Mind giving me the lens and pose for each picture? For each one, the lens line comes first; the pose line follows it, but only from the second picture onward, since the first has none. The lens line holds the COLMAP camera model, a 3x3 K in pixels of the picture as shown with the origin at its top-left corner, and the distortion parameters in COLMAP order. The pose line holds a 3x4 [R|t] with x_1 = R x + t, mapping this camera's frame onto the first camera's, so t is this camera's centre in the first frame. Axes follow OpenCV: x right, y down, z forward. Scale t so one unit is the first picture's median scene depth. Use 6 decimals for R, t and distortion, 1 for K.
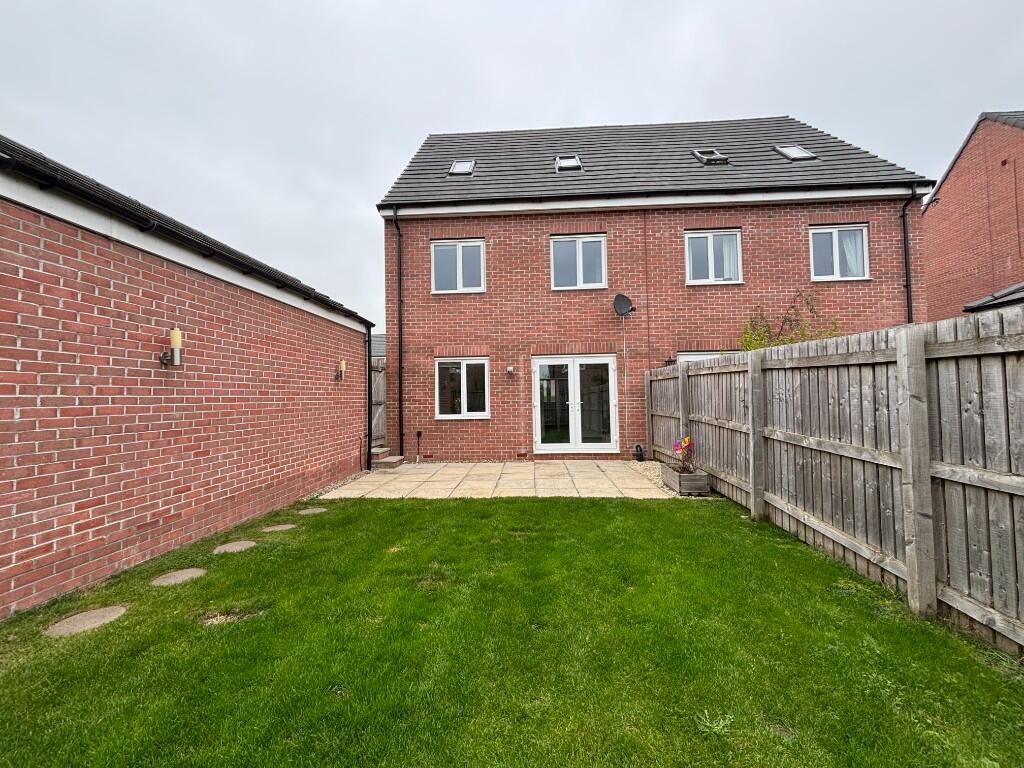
lens RADIAL K [[416.2, 0, 512.0], [0, 416.2, 384.0], [0, 0, 1]] dist [-0.002509, -0.000059]
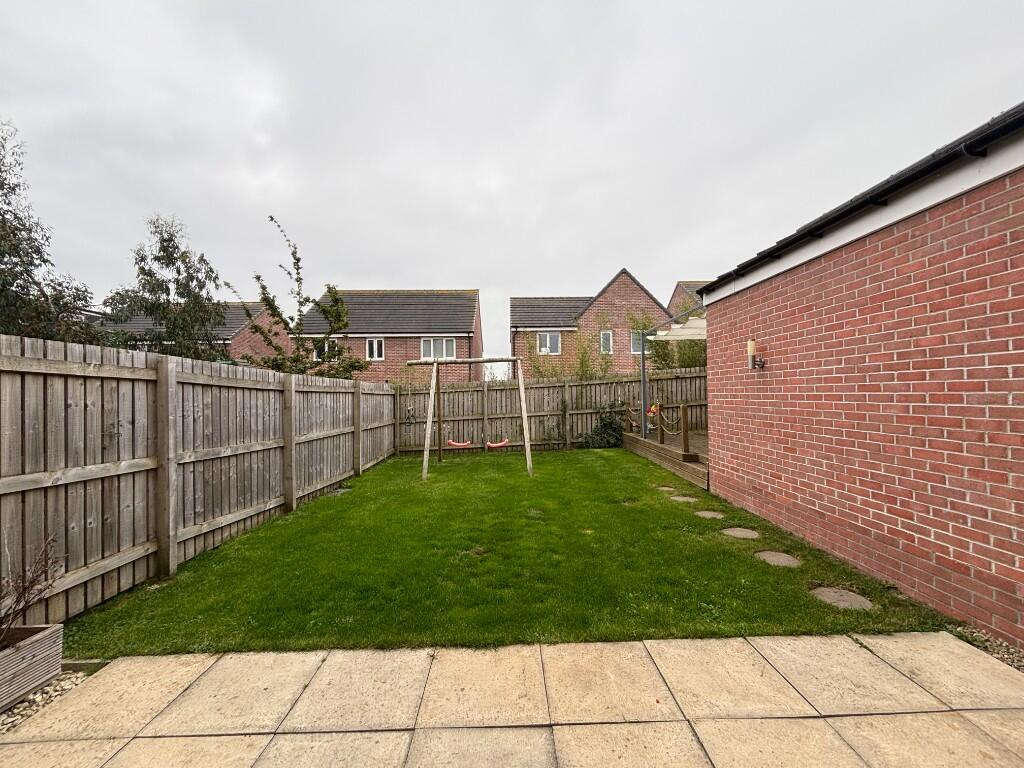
lens RADIAL K [[416.2, 0, 512.0], [0, 416.2, 384.0], [0, 0, 1]] dist [-0.002509, -0.000059]
pose [[-0.997060, 0.031208, -0.069980, -0.001007], [0.035031, 0.997922, -0.054079, 0.036883], [0.068146, -0.056372, -0.996081, 1.916004]]
